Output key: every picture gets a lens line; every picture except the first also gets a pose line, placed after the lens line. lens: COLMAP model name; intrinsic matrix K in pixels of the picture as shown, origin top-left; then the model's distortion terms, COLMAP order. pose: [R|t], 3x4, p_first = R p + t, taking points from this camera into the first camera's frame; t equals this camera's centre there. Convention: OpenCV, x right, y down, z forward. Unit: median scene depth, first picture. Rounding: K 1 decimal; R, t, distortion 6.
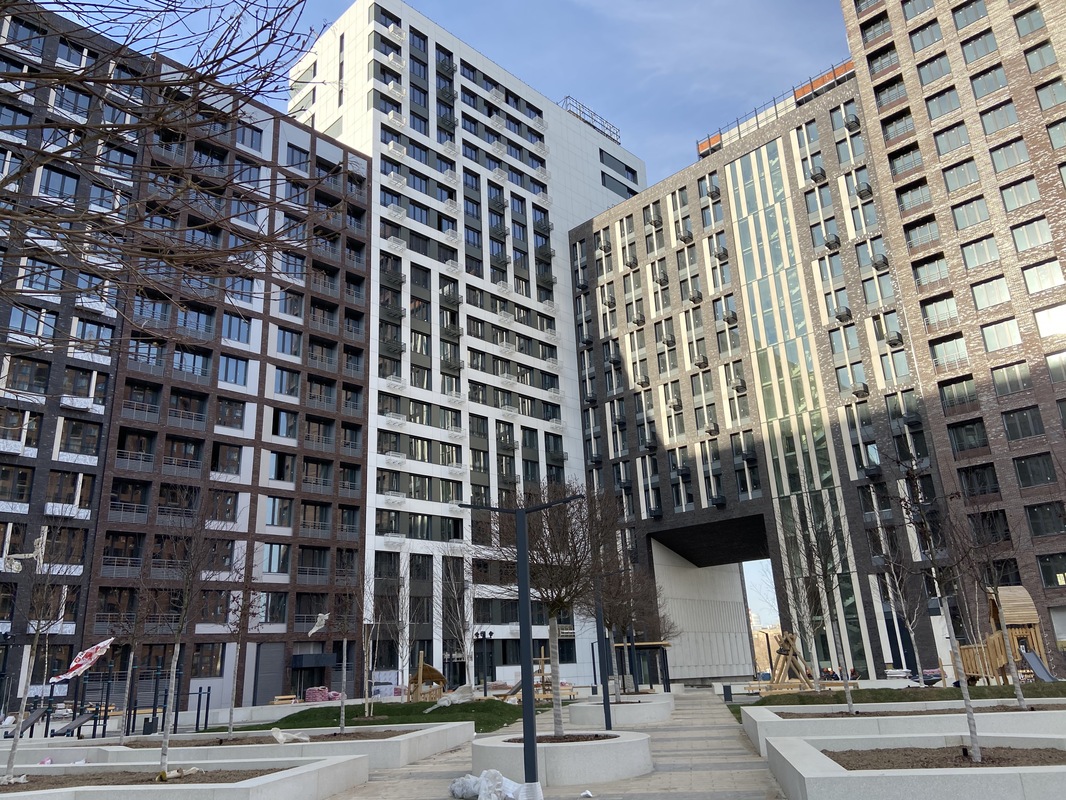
lens RADIAL K [[798.8, 0, 526.1], [0, 798.8, 396.8], [0, 0, 1]] dist [0.127775, -0.157693]
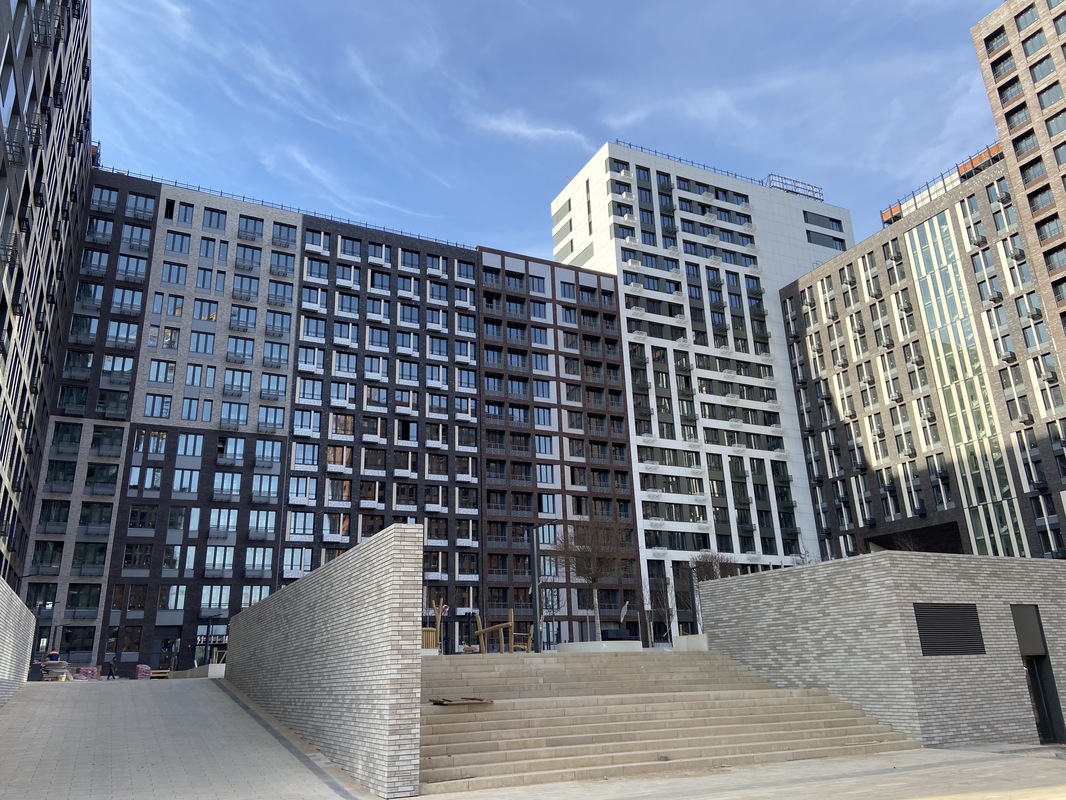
lens RADIAL K [[798.8, 0, 526.1], [0, 798.8, 396.8], [0, 0, 1]] dist [0.127775, -0.157693]
pose [[0.945613, -0.094950, -0.311128, 0.069057], [0.097752, 0.995189, -0.006614, -0.091131], [0.310259, -0.024159, 0.950345, -0.353394]]
